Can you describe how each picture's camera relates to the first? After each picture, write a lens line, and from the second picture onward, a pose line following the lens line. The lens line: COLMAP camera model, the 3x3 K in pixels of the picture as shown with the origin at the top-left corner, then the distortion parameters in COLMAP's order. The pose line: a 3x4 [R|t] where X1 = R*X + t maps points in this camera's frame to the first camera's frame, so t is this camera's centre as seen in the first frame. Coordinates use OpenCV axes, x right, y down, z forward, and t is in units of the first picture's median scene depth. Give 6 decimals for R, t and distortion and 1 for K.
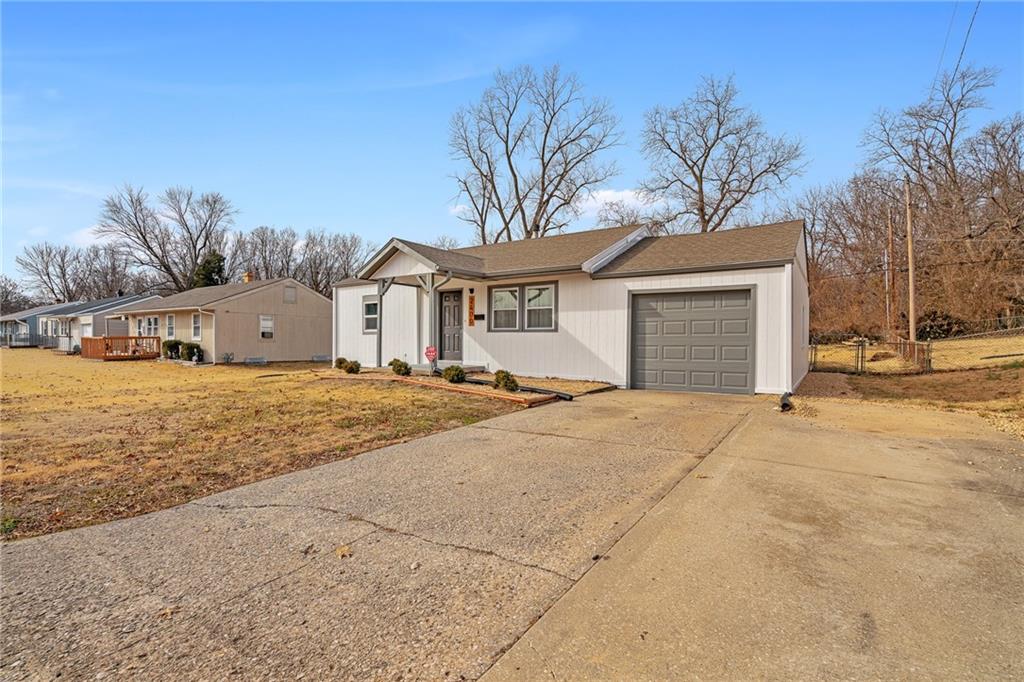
lens RADIAL K [[454.9, 0, 512.0], [0, 454.9, 341.0], [0, 0, 1]] dist [0.000815, -0.000080]
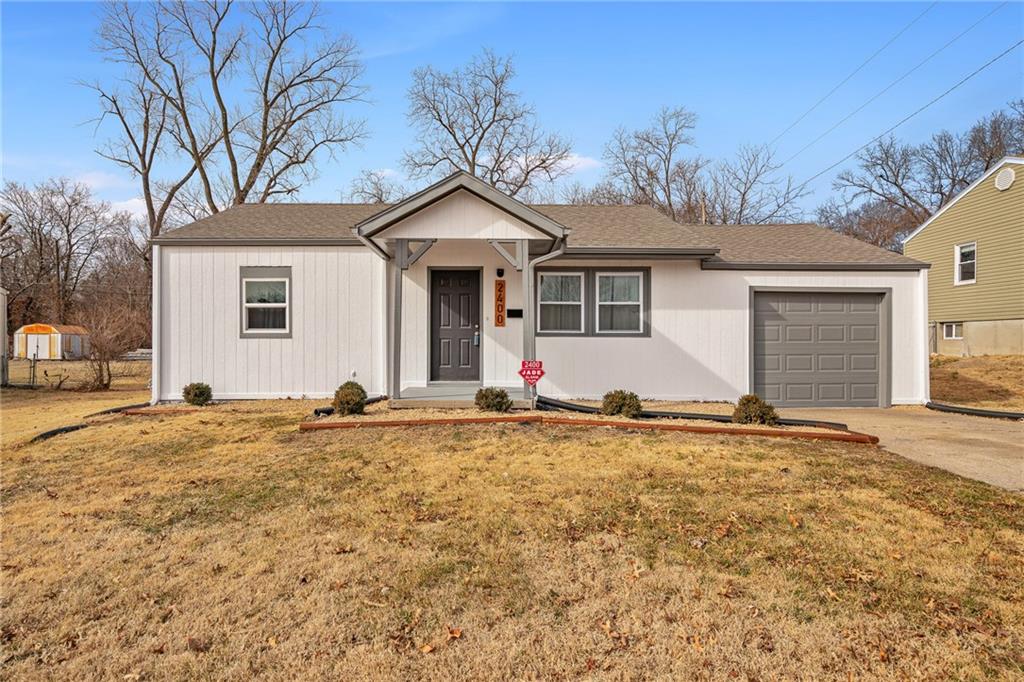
lens RADIAL K [[552.4, 0, 512.0], [0, 552.4, 341.0], [0, 0, 1]] dist [0.005042, 0.001623]
pose [[0.835213, 0.003238, 0.549917, -0.399412], [0.002317, 0.999953, -0.009406, -0.003740], [-0.549921, 0.009130, 0.835167, 0.259524]]
